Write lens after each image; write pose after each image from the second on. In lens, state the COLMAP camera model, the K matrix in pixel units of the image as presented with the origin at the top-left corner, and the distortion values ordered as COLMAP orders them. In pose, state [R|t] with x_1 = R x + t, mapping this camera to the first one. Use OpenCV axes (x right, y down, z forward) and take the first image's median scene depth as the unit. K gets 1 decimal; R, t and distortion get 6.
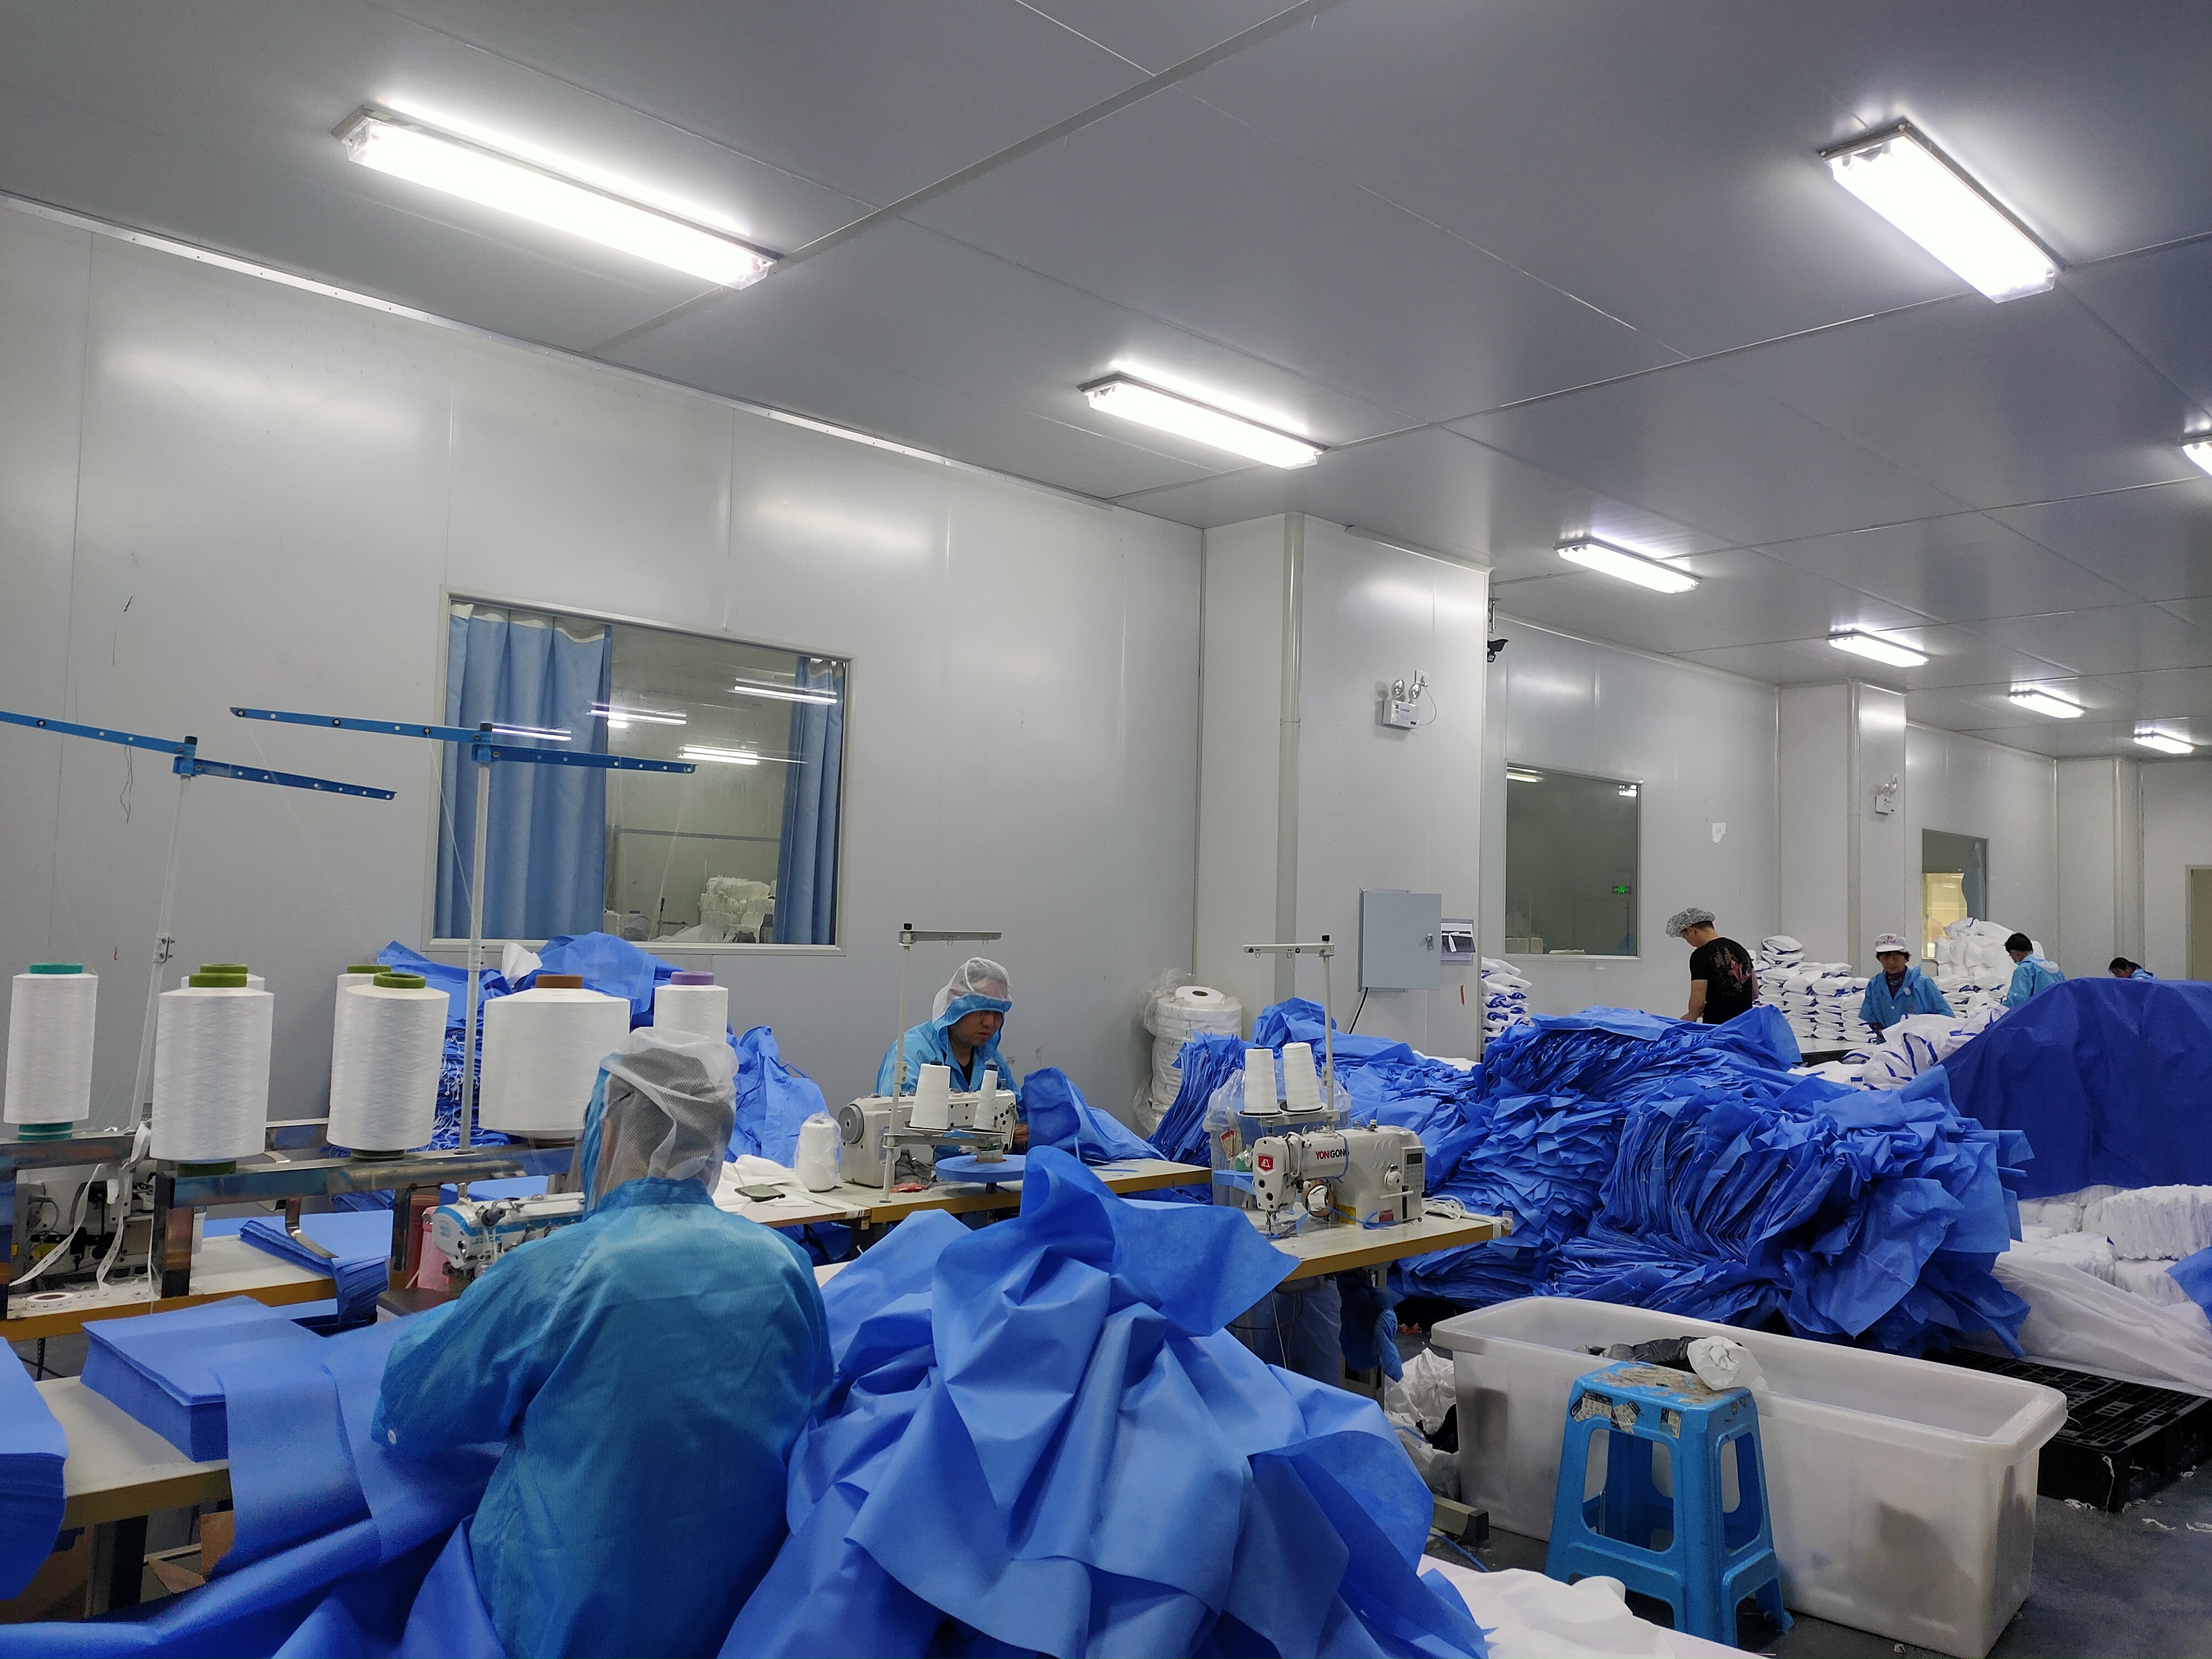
lens RADIAL K [[1633.7, 0, 1102.9], [0, 1633.7, 823.4], [0, 0, 1]] dist [0.033458, -0.011600]
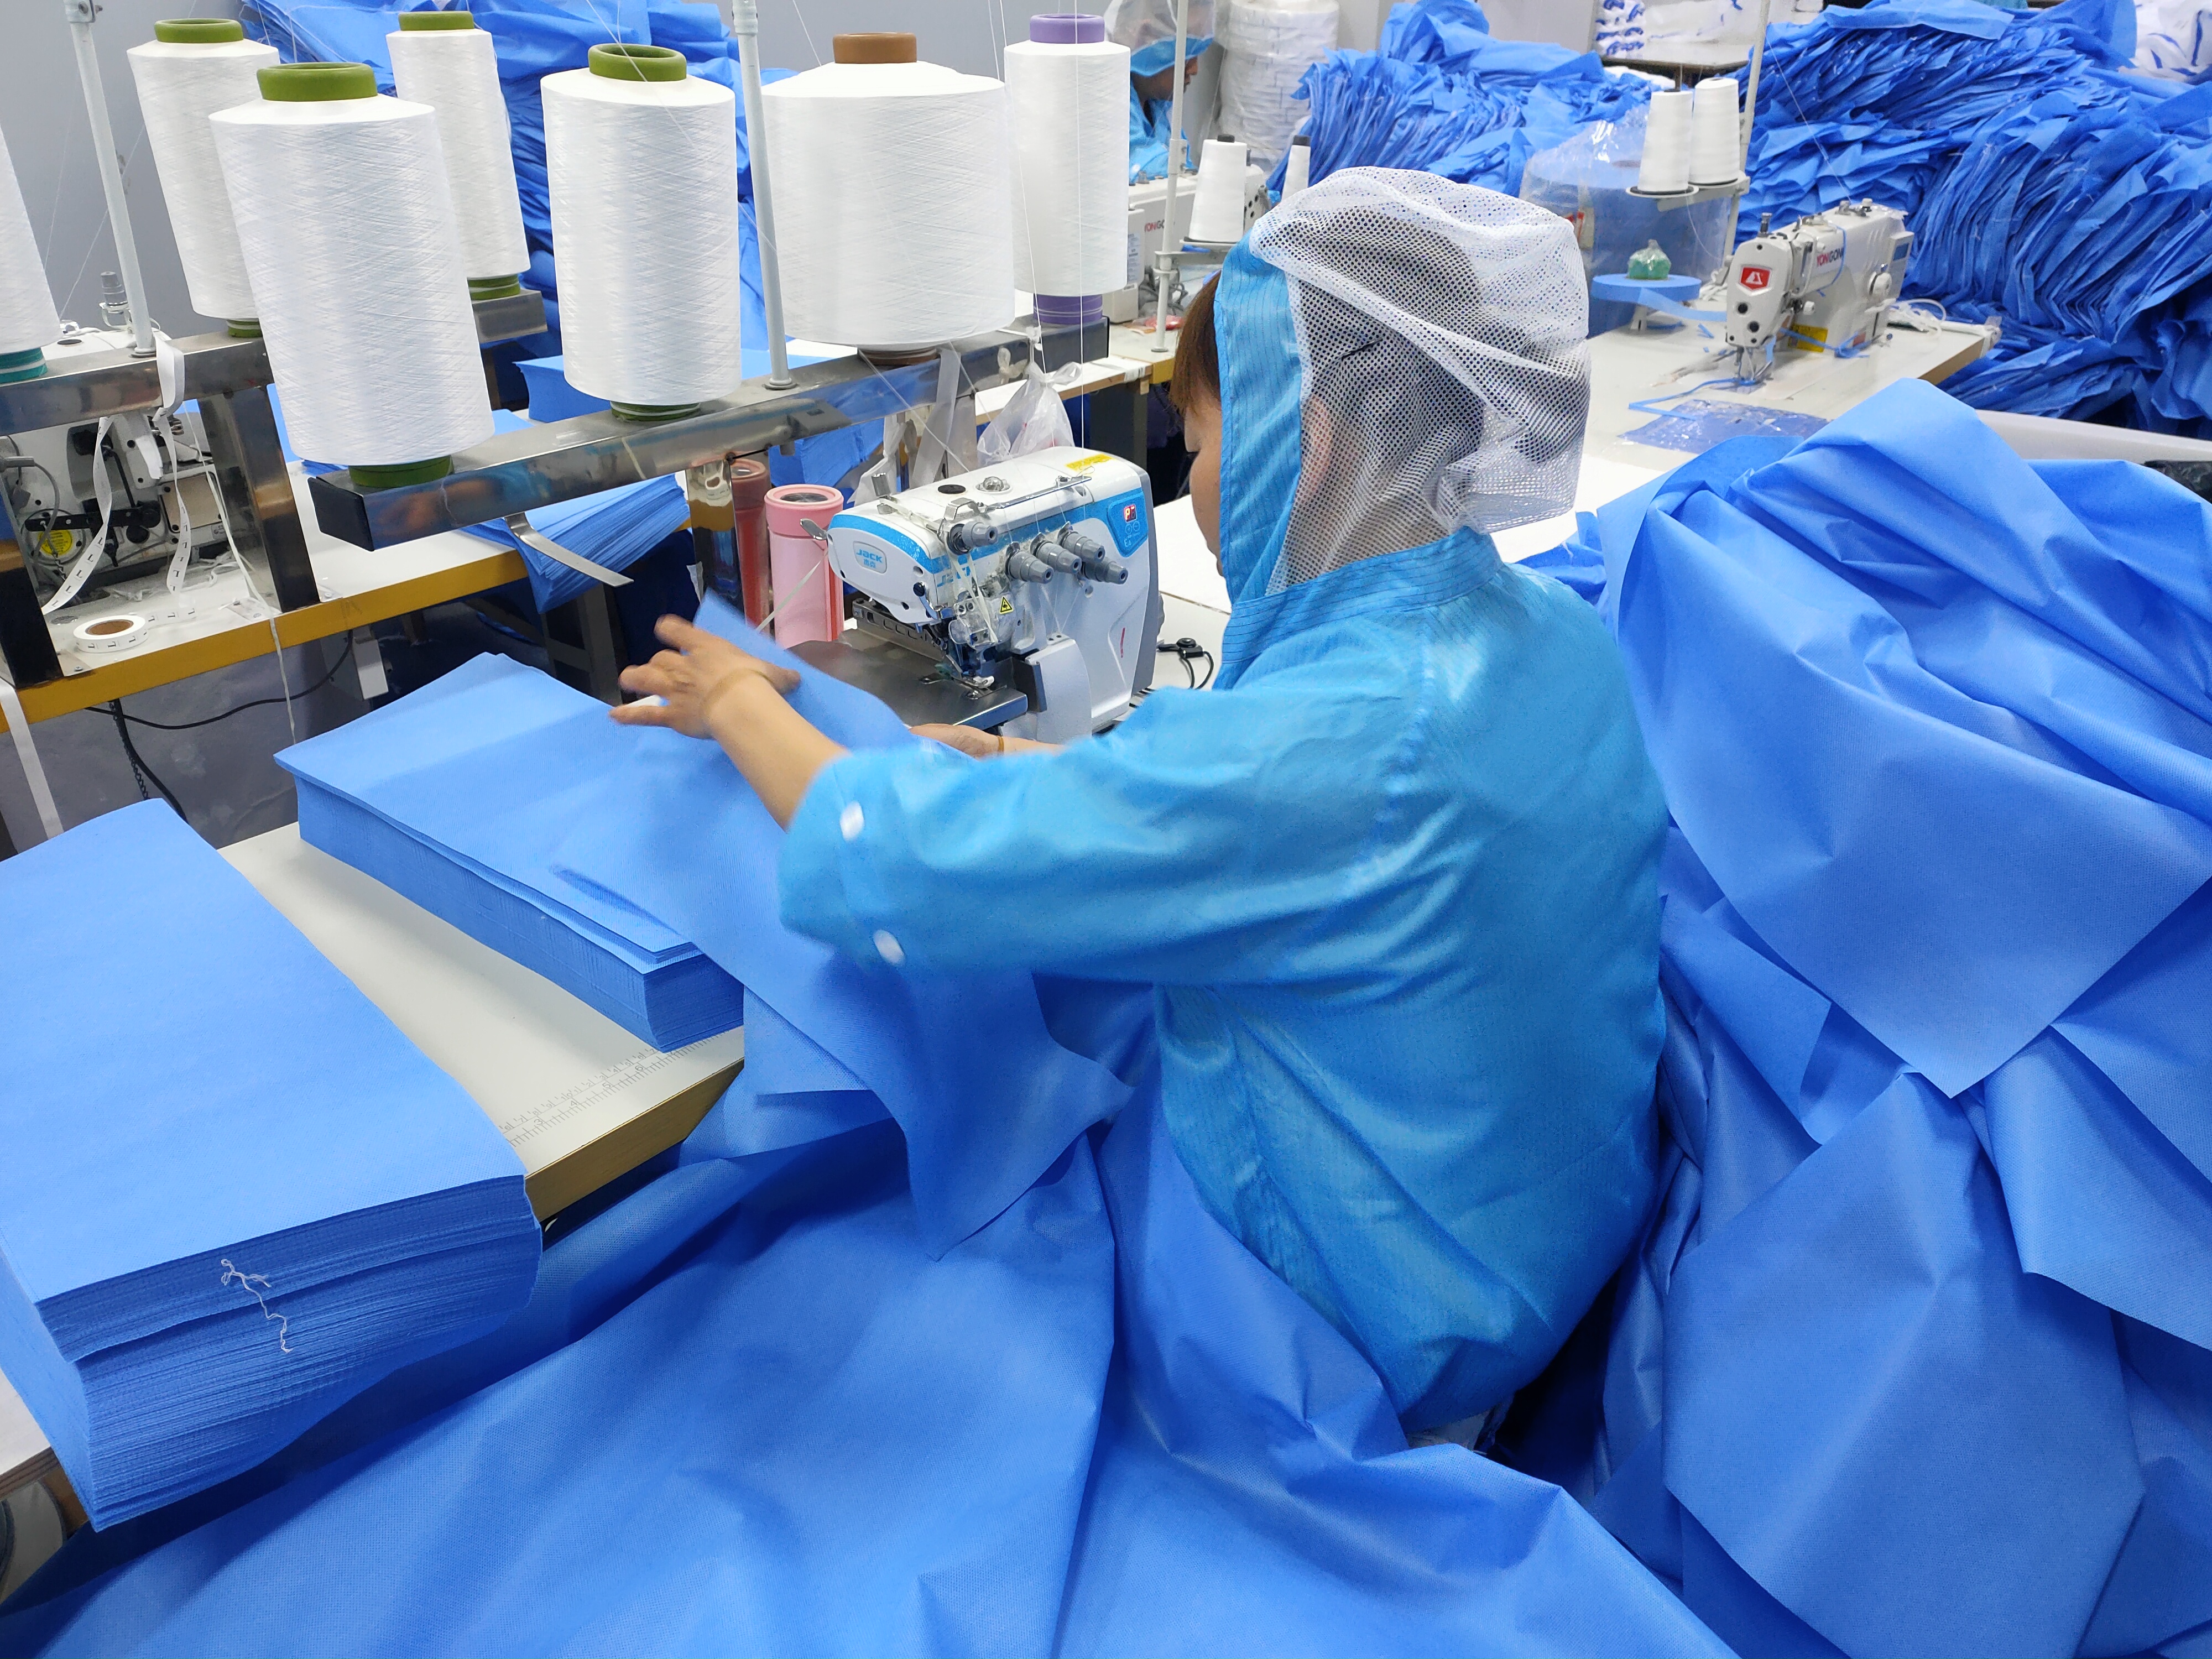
lens RADIAL K [[1633.7, 0, 1102.9], [0, 1633.7, 823.4], [0, 0, 1]] dist [0.033458, -0.011600]
pose [[0.995247, -0.068325, 0.069398, -0.169065], [0.019164, 0.836061, 0.548302, 0.007989], [-0.095483, -0.544366, 0.833396, 0.219844]]
